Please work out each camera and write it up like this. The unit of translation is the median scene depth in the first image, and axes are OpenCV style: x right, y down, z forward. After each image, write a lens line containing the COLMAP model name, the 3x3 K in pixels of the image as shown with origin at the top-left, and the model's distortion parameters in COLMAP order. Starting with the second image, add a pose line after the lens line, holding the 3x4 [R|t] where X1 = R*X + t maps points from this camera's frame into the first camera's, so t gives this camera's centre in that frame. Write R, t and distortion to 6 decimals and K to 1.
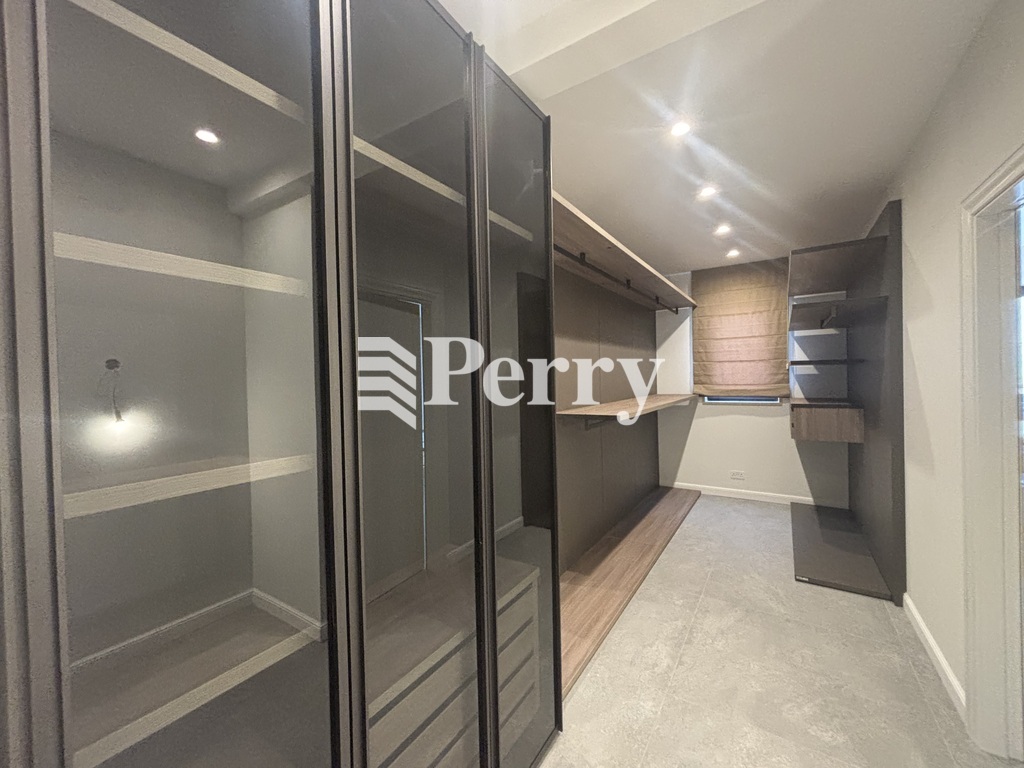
lens RADIAL K [[413.8, 0, 516.9], [0, 413.8, 383.4], [0, 0, 1]] dist [0.002365, -0.000286]
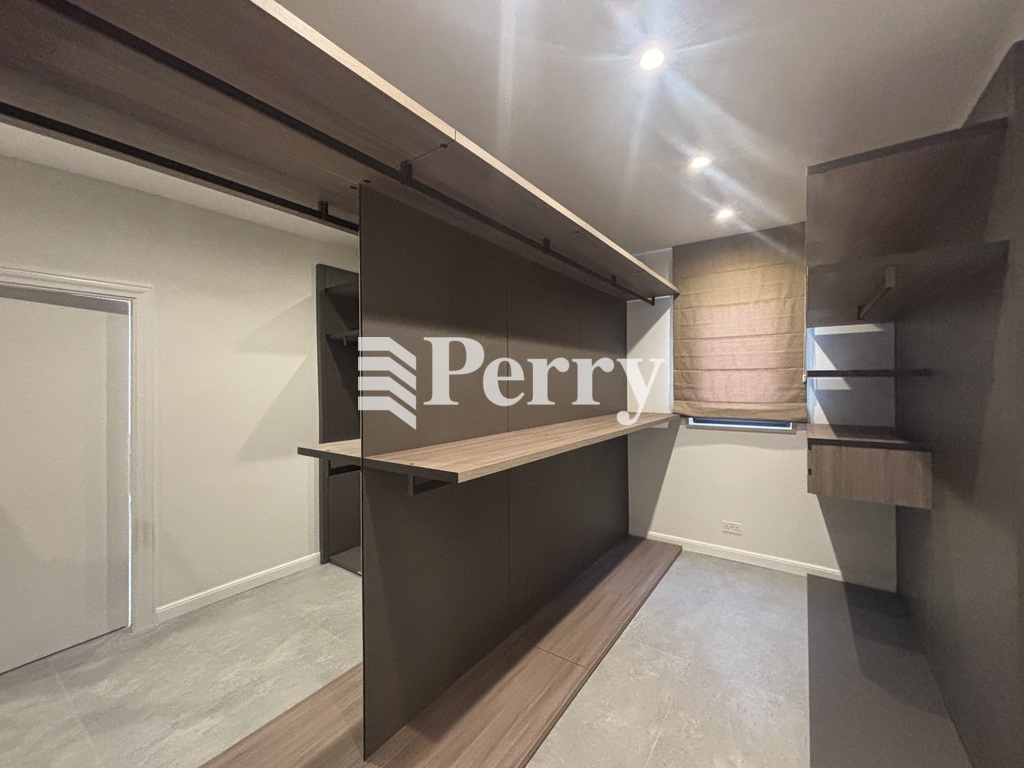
lens RADIAL K [[413.8, 0, 513.6], [0, 413.8, 384.8], [0, 0, 1]] dist [0.002365, -0.000286]
pose [[0.998957, 0.016247, -0.042664, 0.194465], [-0.016717, 0.999803, -0.010696, -0.014497], [0.042482, 0.011398, 0.999032, 0.283232]]
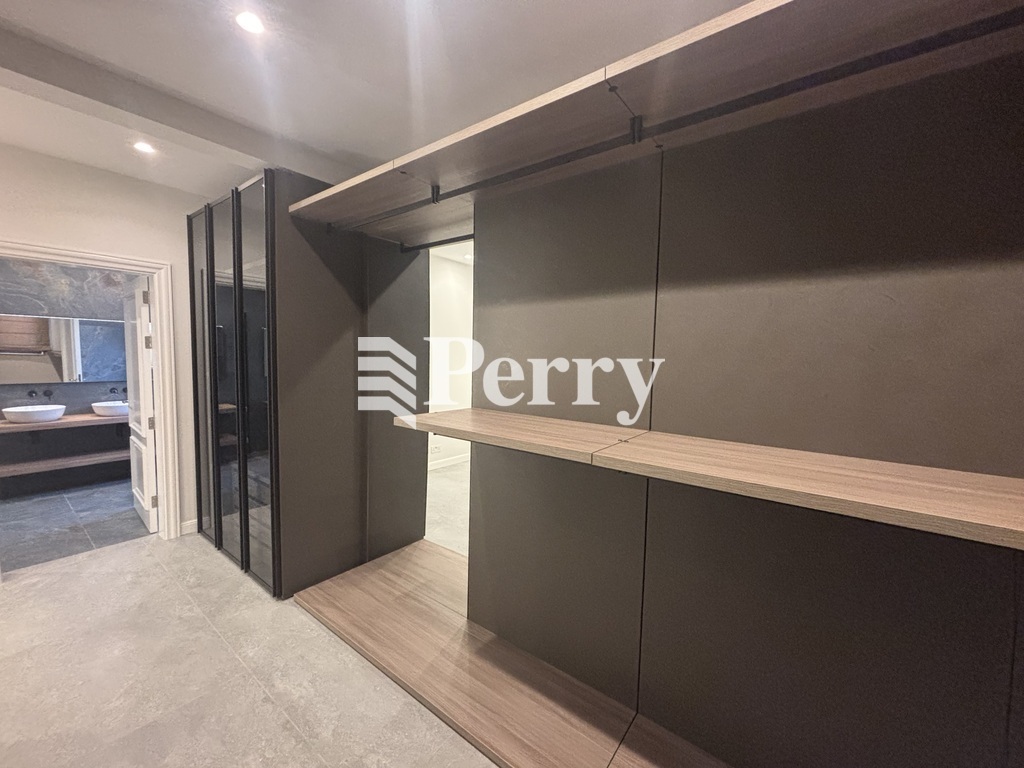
lens RADIAL K [[413.8, 0, 514.9], [0, 413.8, 381.2], [0, 0, 1]] dist [0.002365, -0.000286]
pose [[-0.093907, 0.075750, -0.992695, 0.519816], [-0.030452, 0.996416, 0.078915, -0.026420], [0.995115, 0.037640, -0.091264, 0.709424]]
